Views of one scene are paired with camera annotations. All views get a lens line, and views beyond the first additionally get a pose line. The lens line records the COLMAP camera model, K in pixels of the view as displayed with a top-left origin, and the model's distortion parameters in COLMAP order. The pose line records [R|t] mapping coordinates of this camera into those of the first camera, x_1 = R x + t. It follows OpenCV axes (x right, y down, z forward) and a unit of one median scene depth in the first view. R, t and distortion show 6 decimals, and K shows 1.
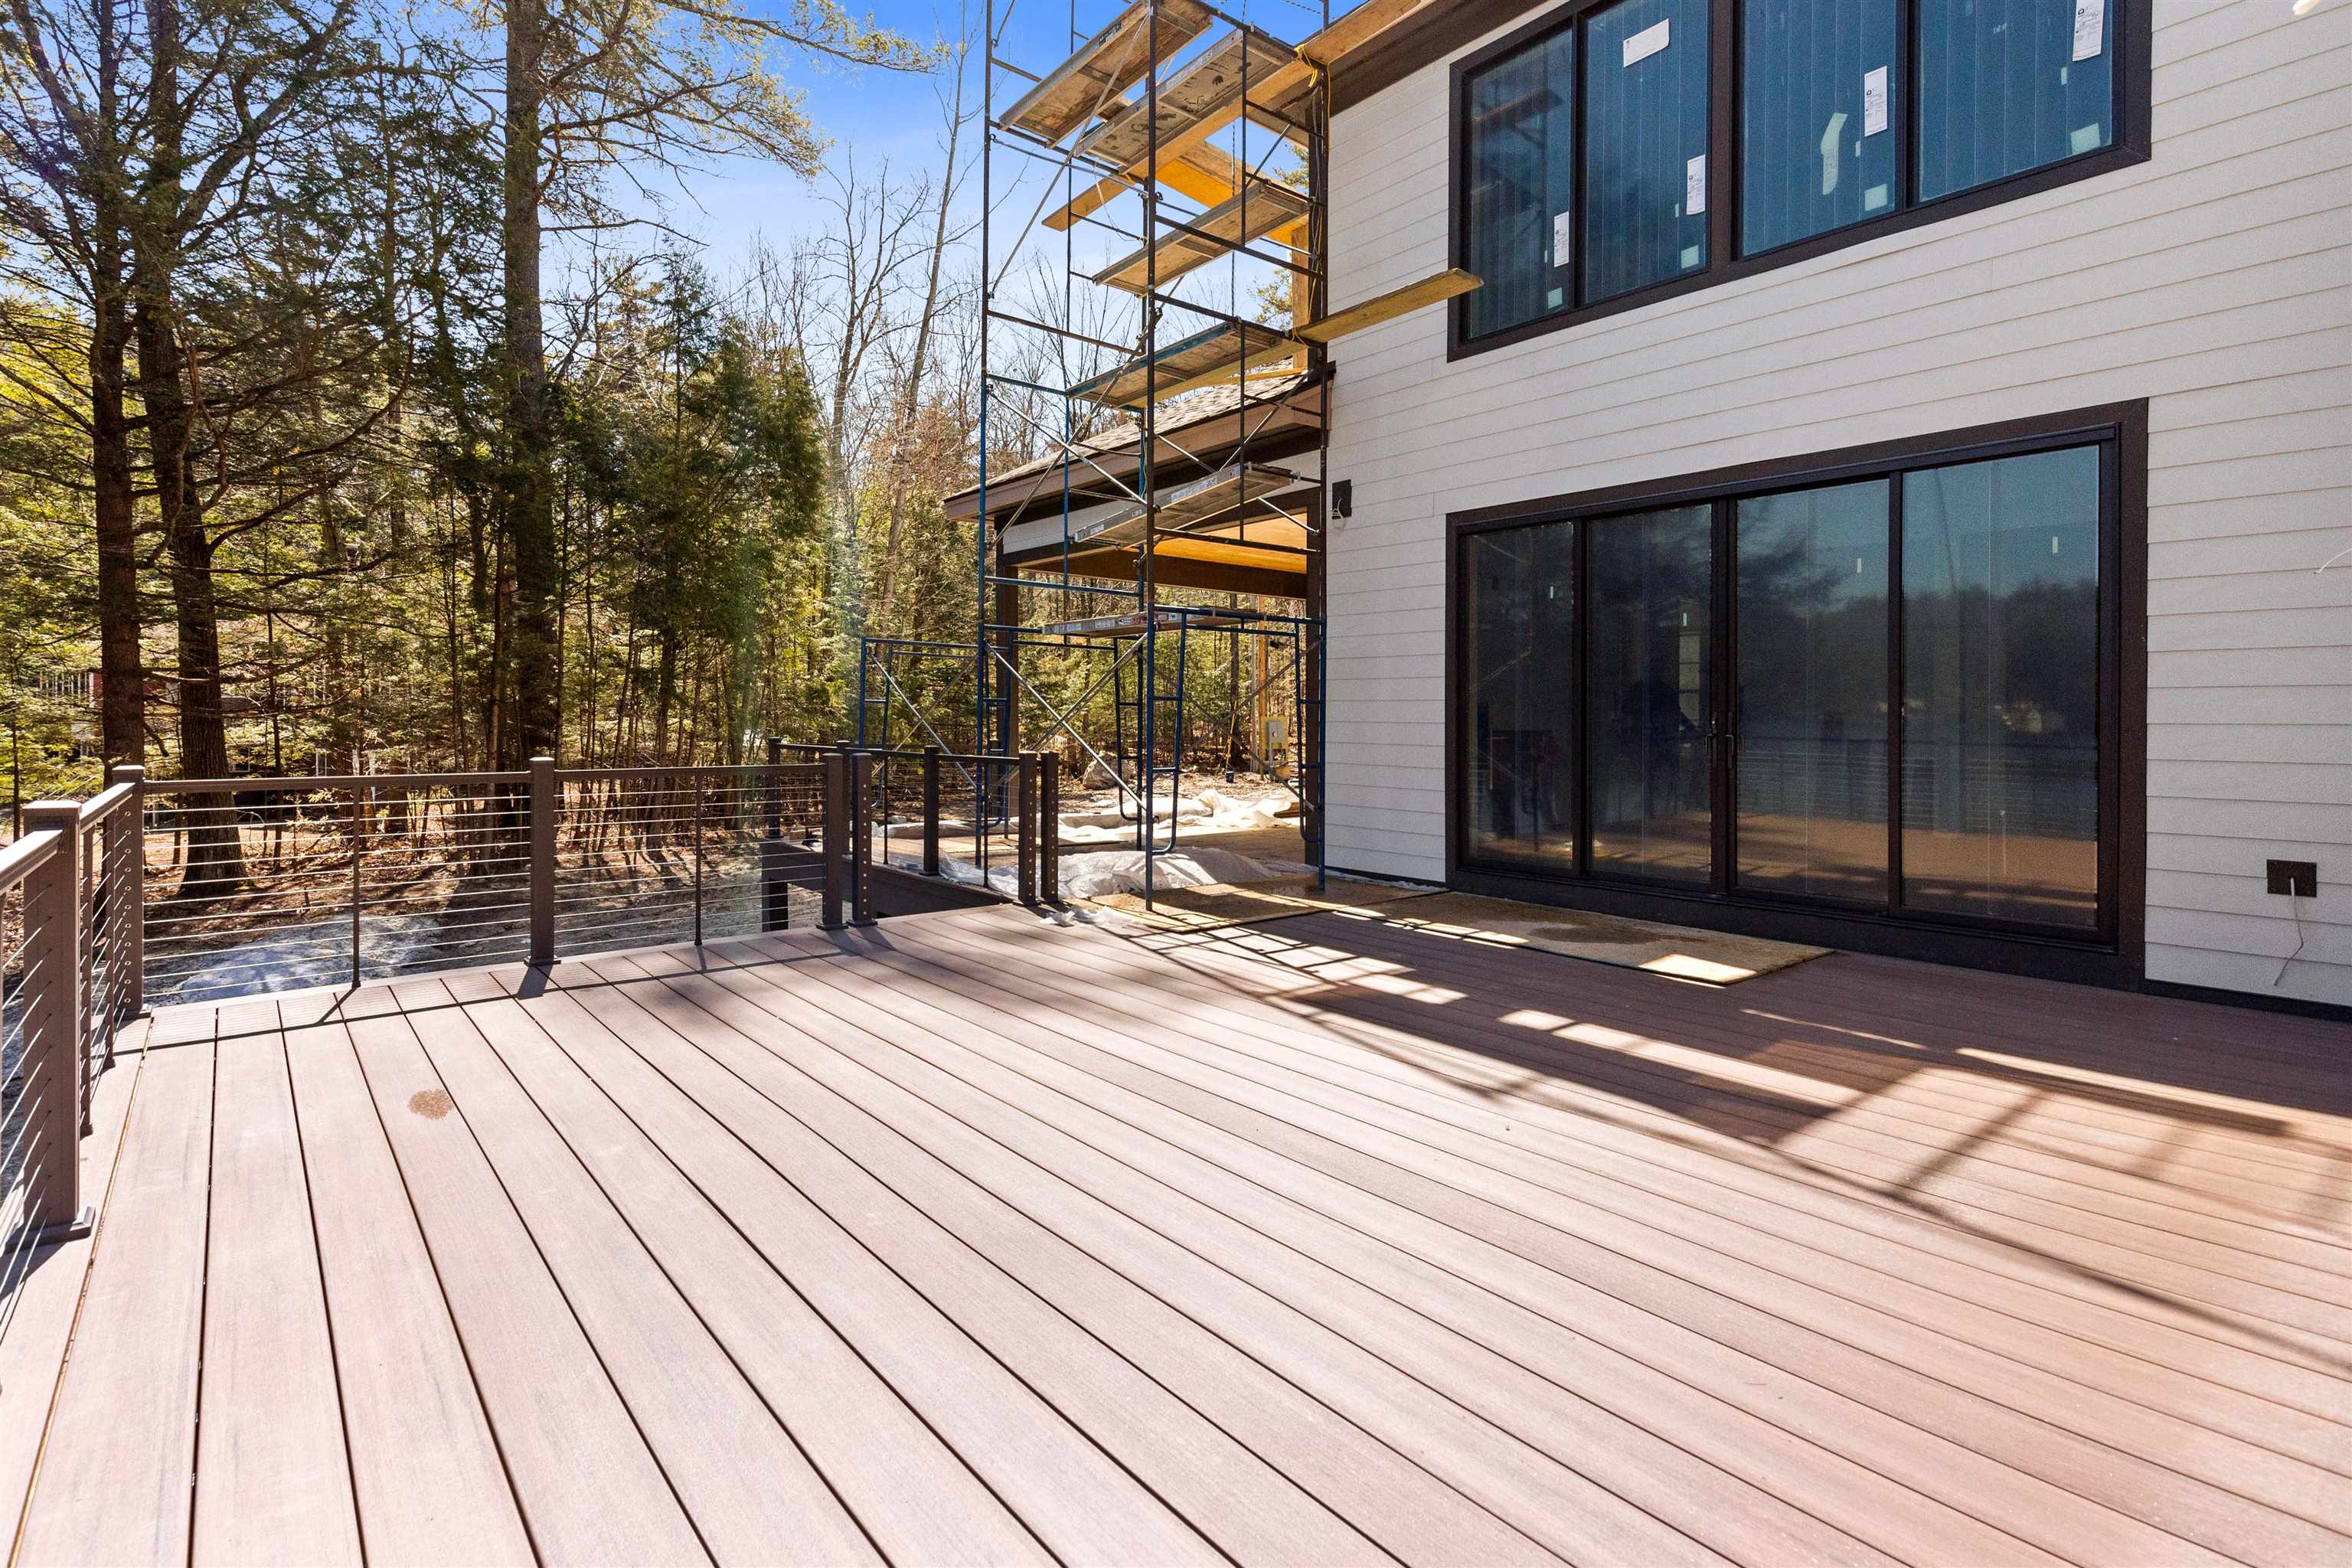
lens RADIAL K [[1127.9, 0, 1177.0], [0, 1127.9, 731.0], [0, 0, 1]] dist [0.000144, -0.000135]
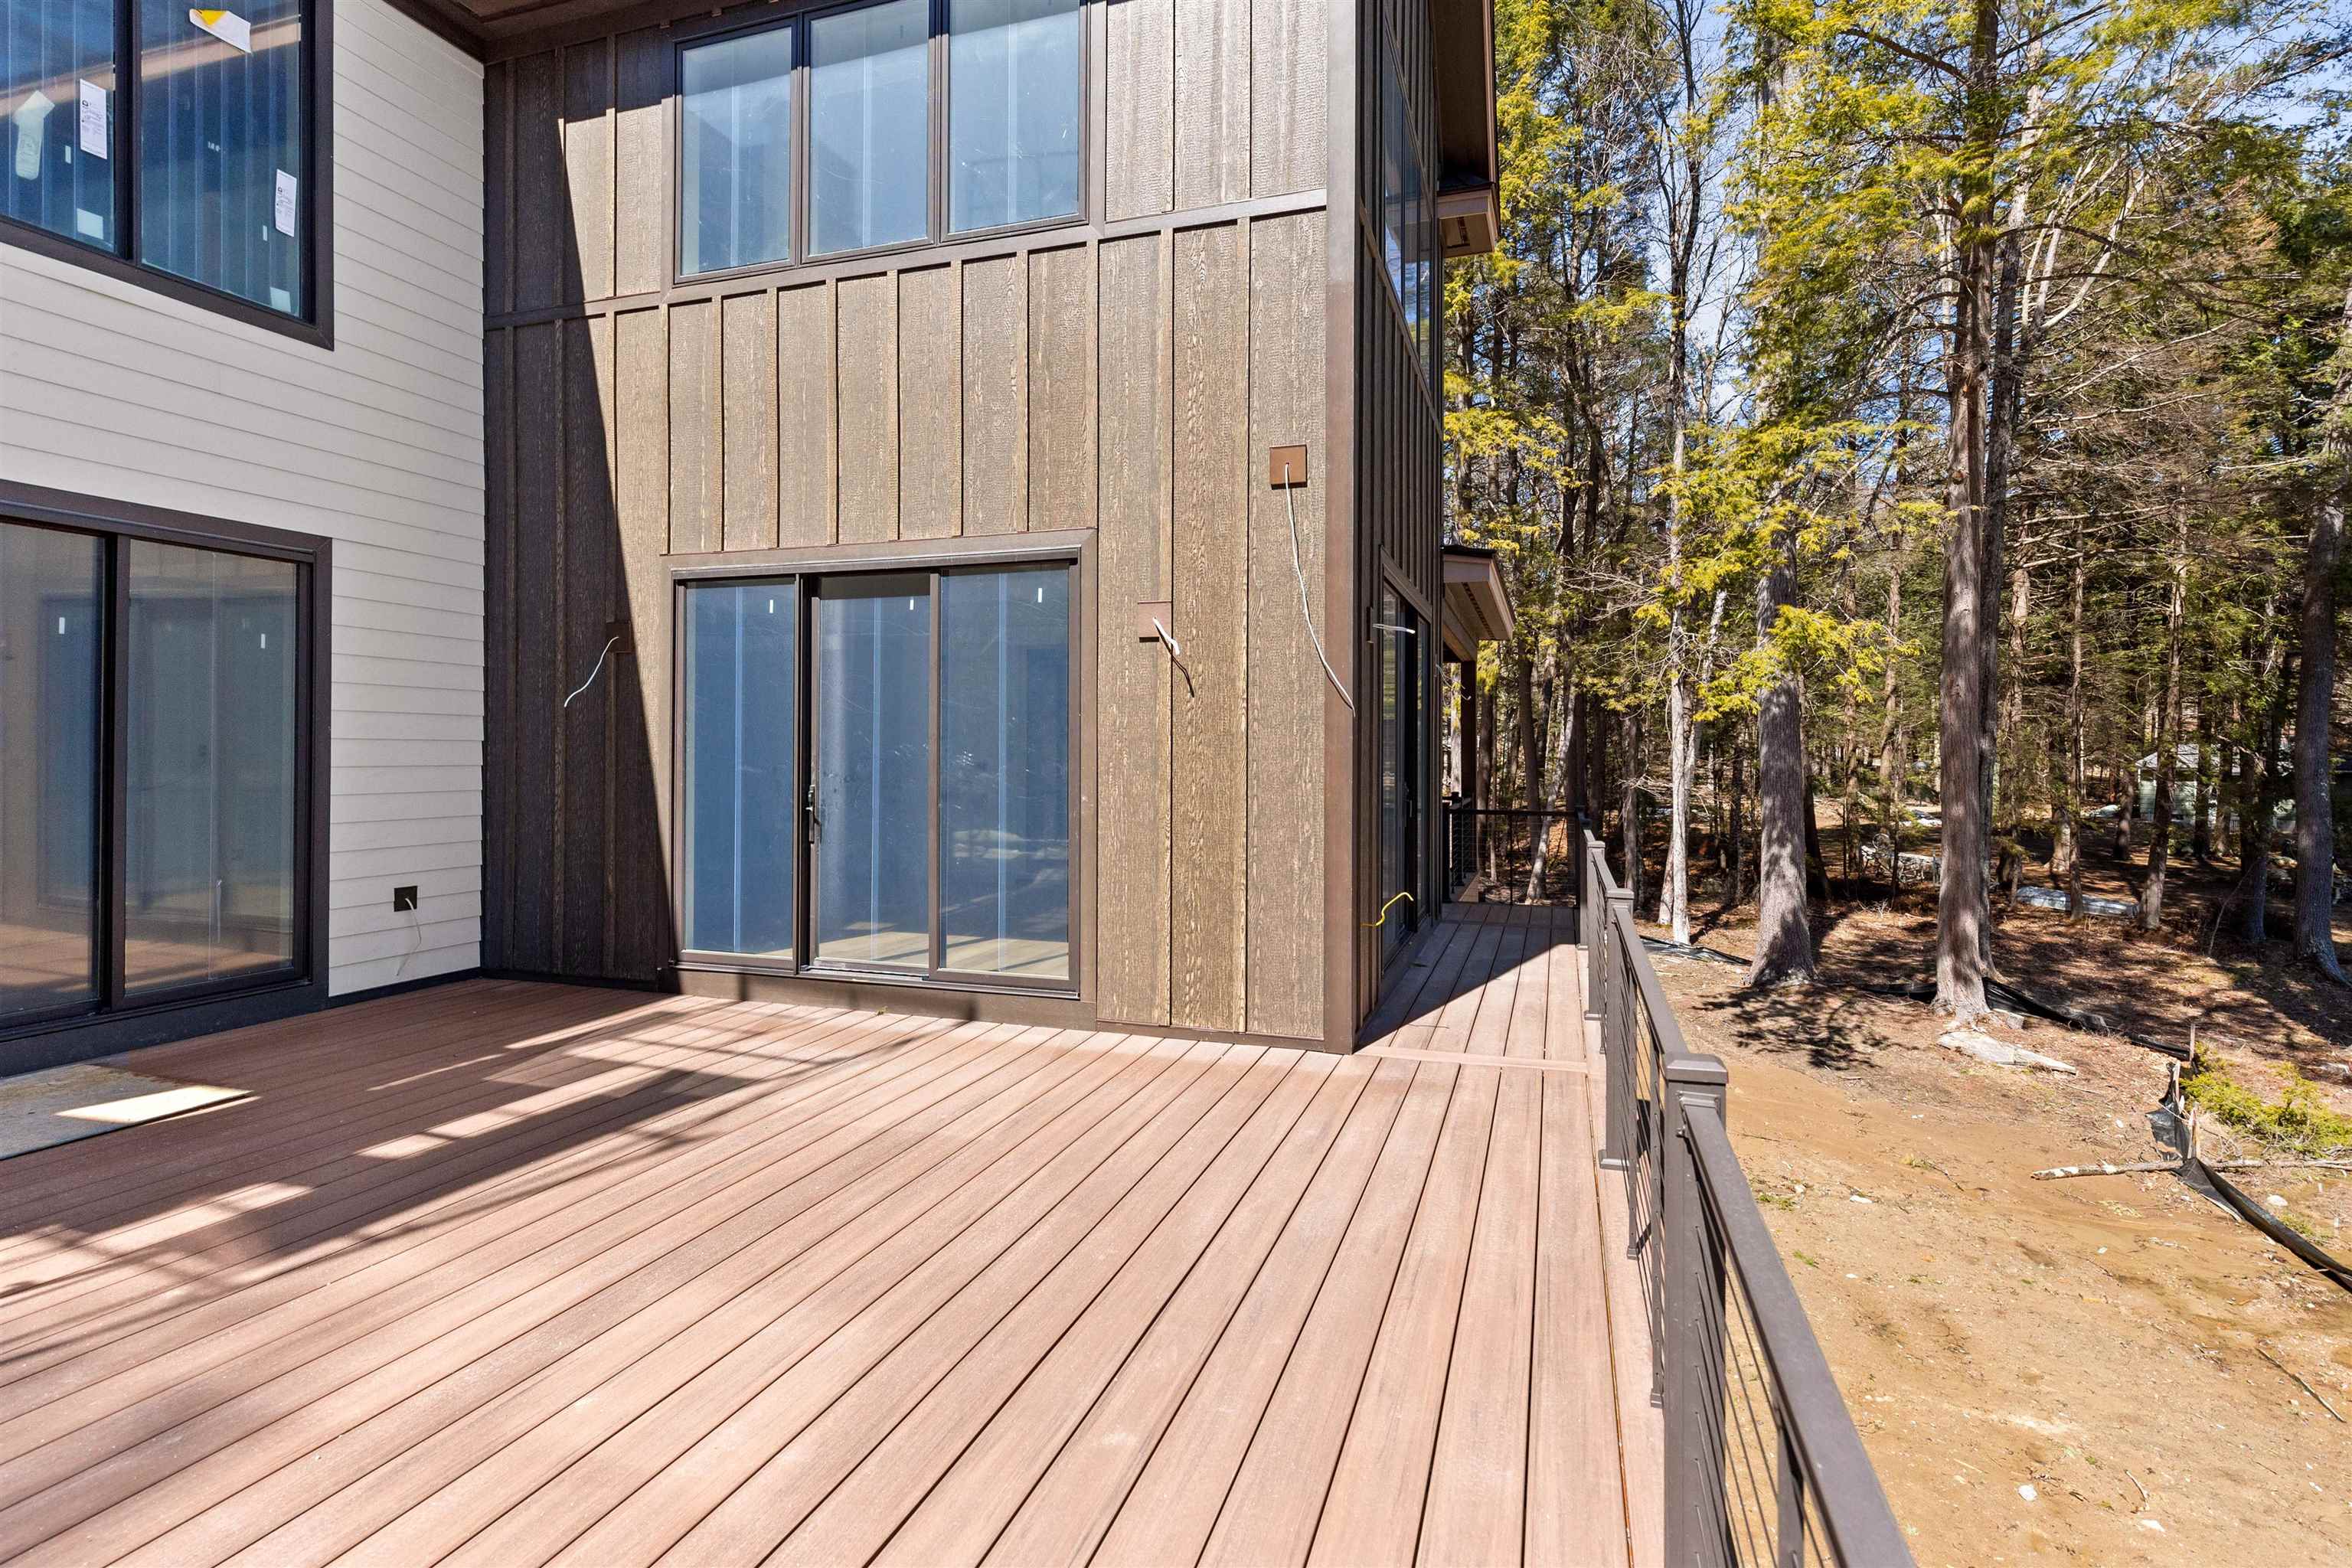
lens RADIAL K [[1127.9, 0, 1177.0], [0, 1127.9, 731.0], [0, 0, 1]] dist [0.000144, -0.000135]
pose [[-0.526276, 0.009705, 0.850259, -0.722196], [0.001306, 0.999943, -0.010606, -0.063541], [-0.850313, -0.004472, -0.526258, 0.865523]]
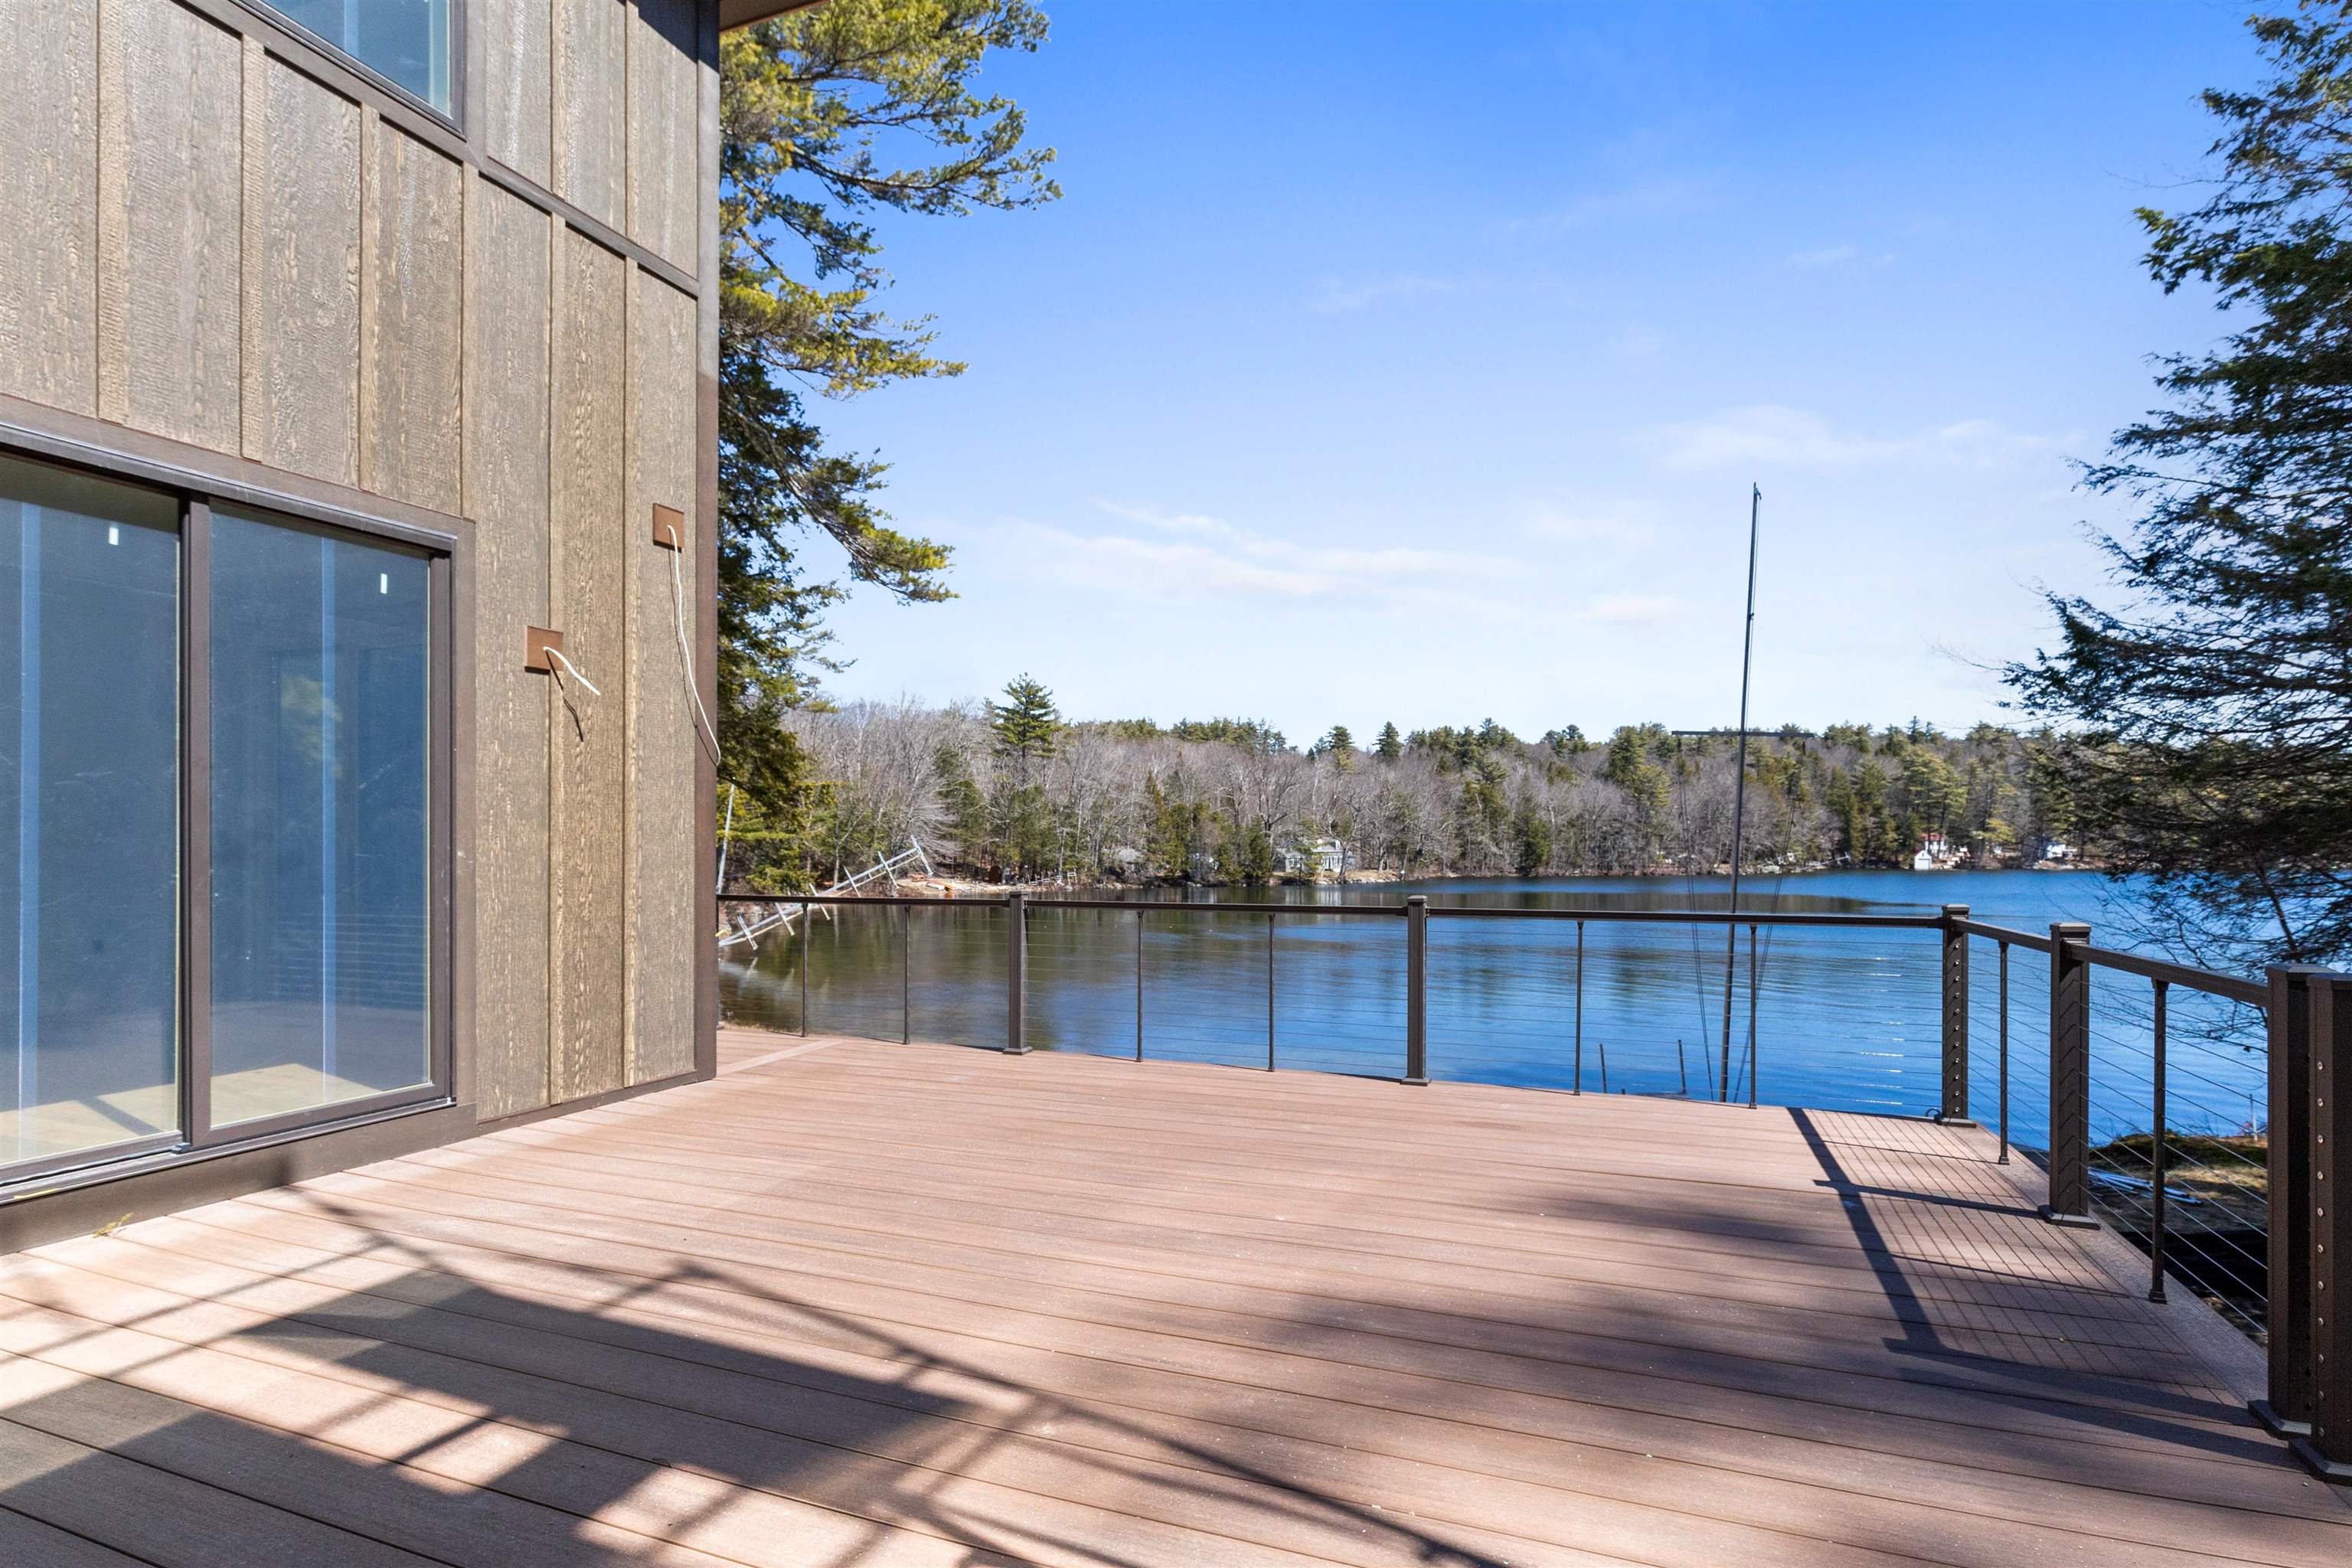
lens RADIAL K [[1114.4, 0, 1184.4], [0, 1114.4, 841.4], [0, 0, 1]] dist [-0.010725, -0.000053]
pose [[-0.887544, -0.003479, -0.460710, 0.244282], [-0.006276, 0.999970, 0.004539, -0.023419], [0.460681, 0.006920, -0.887539, 1.450467]]
